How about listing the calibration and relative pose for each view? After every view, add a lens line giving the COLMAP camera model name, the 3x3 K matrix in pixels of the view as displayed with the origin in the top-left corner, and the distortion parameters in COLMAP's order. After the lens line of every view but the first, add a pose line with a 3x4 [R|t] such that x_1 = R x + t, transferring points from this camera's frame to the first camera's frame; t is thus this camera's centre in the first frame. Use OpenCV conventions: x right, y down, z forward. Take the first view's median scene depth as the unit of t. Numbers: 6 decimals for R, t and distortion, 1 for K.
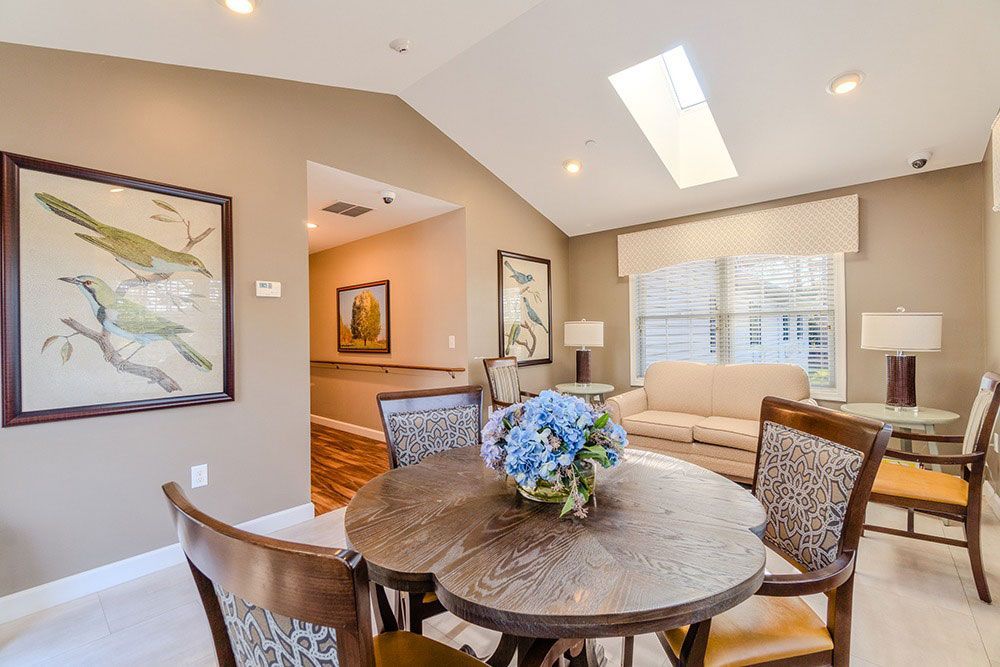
lens RADIAL K [[429.5, 0, 501.7], [0, 429.5, 336.4], [0, 0, 1]] dist [-0.018136, 0.003449]
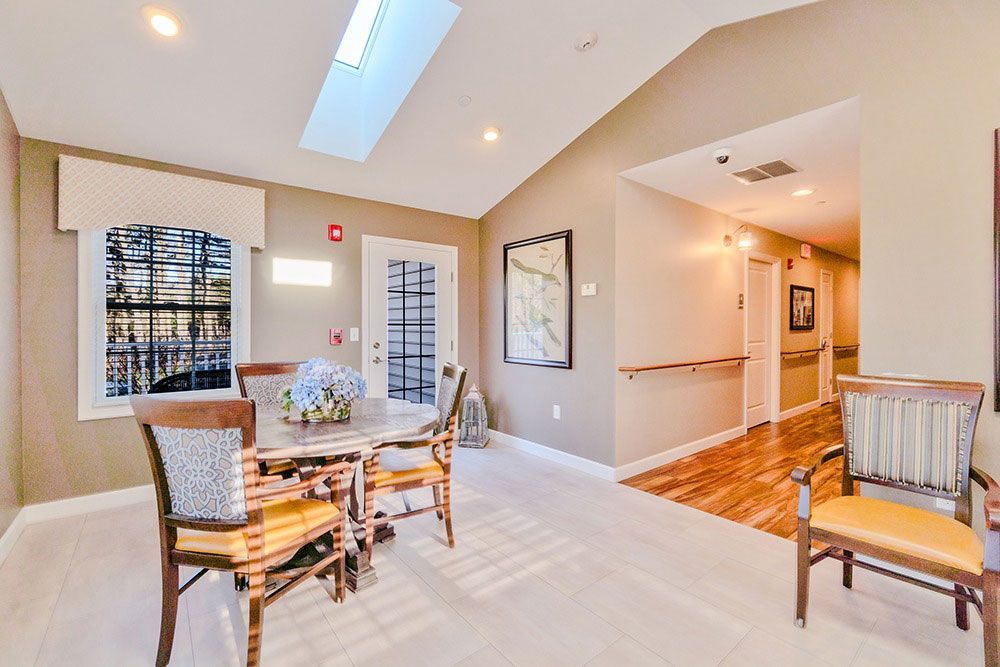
lens RADIAL K [[429.5, 0, 502.0], [0, 429.5, 327.5], [0, 0, 1]] dist [-0.018136, 0.003449]
pose [[-0.189120, 0.029533, -0.981510, 0.886169], [-0.002485, 0.999530, 0.030554, -0.036682], [0.981951, 0.008217, -0.188958, 1.080609]]
